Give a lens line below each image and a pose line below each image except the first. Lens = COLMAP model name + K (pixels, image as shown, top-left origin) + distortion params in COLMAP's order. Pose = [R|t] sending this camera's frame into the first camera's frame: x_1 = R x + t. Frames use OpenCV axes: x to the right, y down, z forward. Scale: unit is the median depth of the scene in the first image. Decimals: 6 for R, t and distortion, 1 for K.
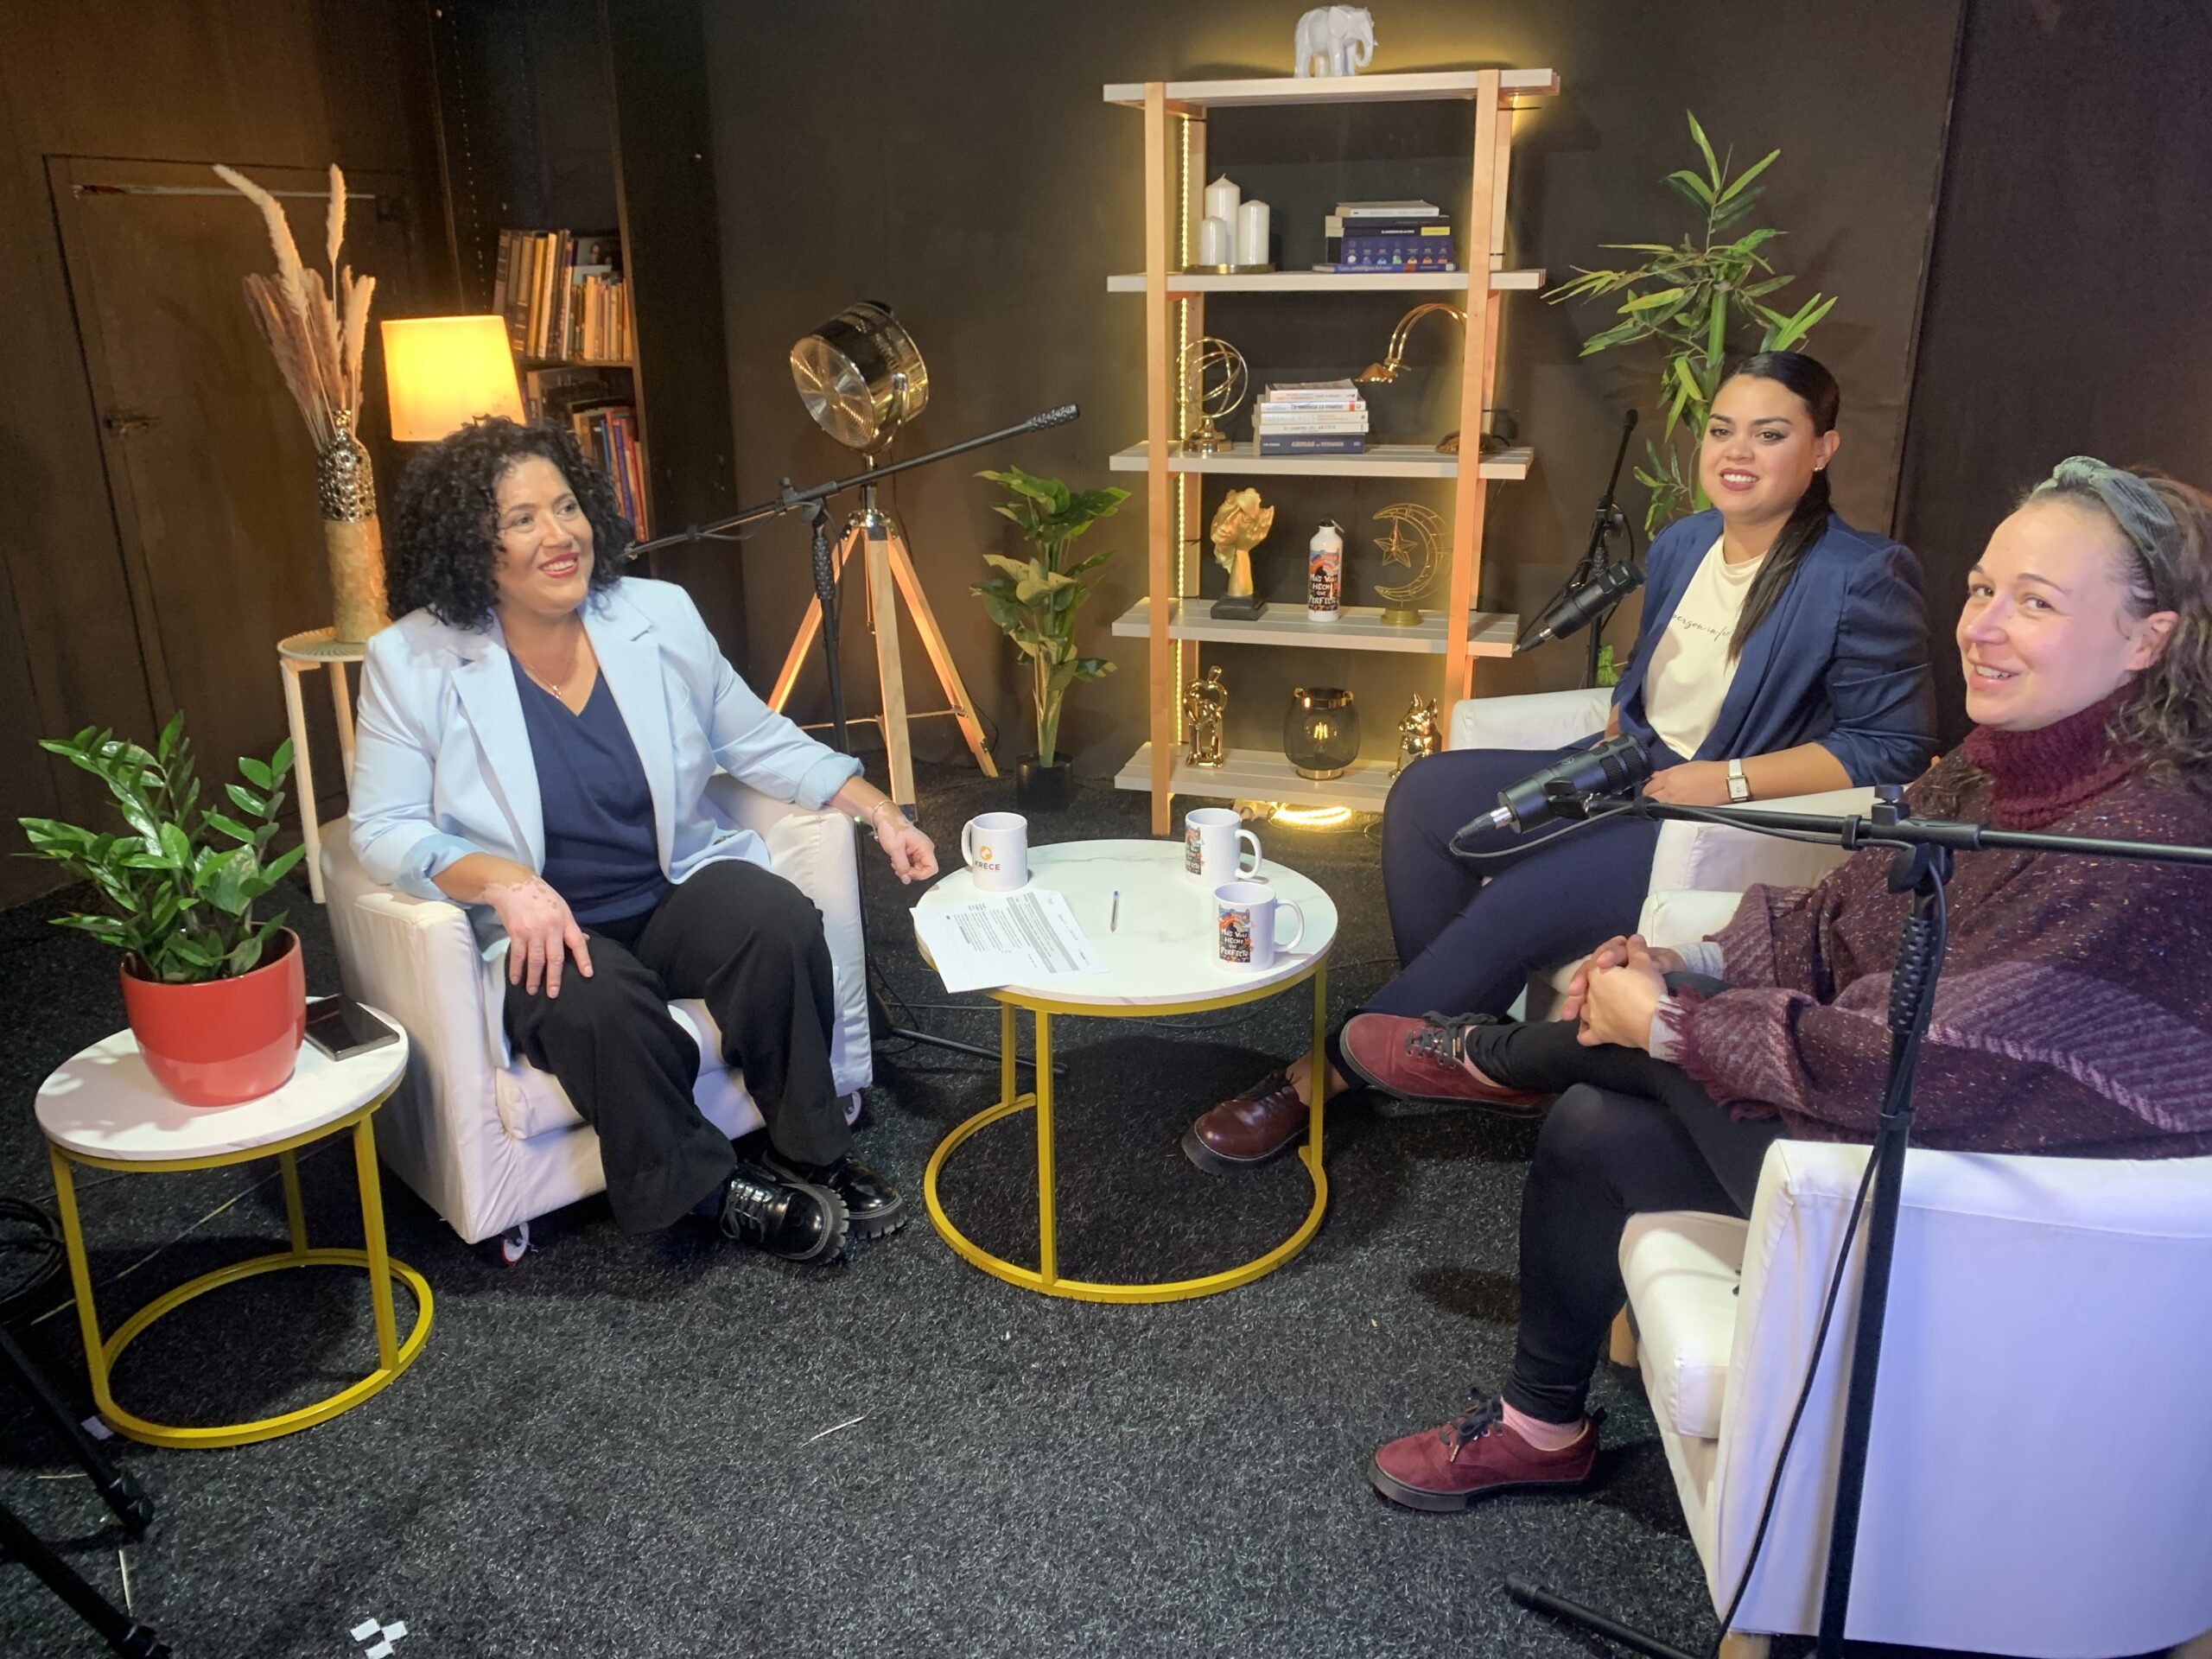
lens RADIAL K [[1714.1, 0, 1106.0], [0, 1714.1, 829.5], [0, 0, 1]] dist [0.000717, -0.003001]
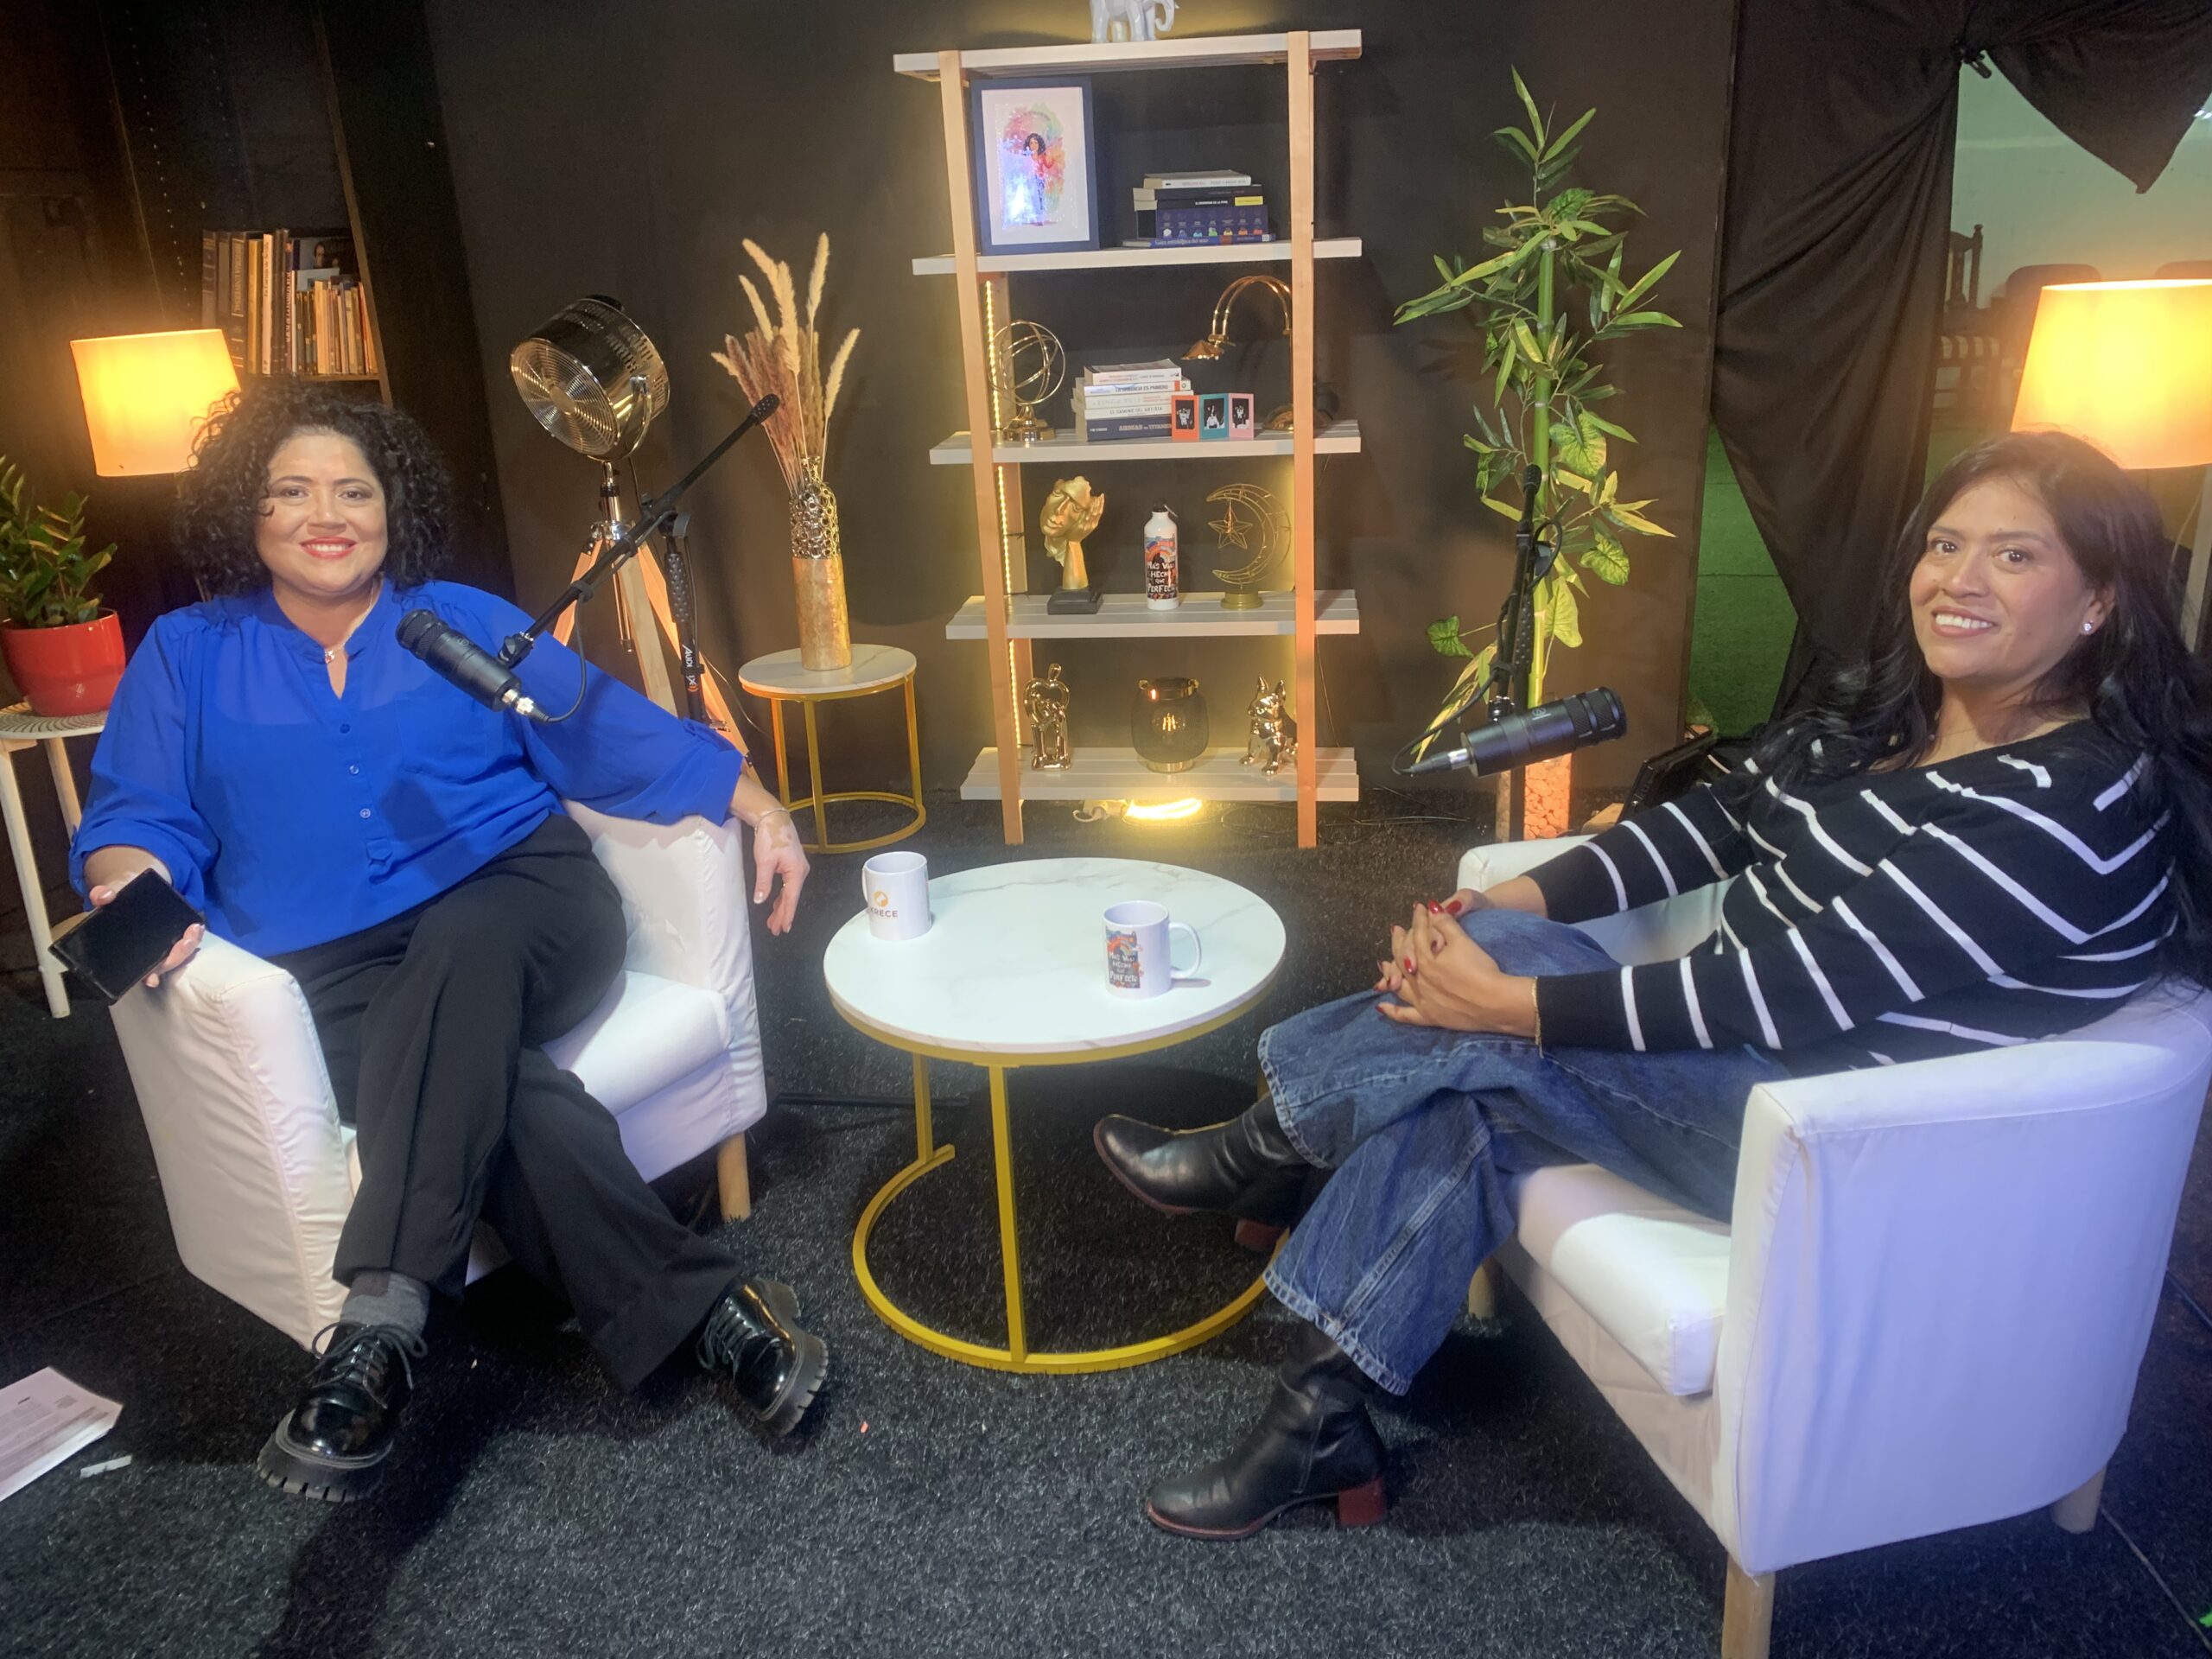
lens RADIAL K [[1662.2, 0, 1106.0], [0, 1662.2, 829.5], [0, 0, 1]] dist [-0.005094, 0.006515]
pose [[0.982257, -0.090649, 0.164176, -0.070809], [0.087972, 0.995845, 0.023516, -0.022833], [-0.165625, -0.008656, 0.986151, 0.078960]]
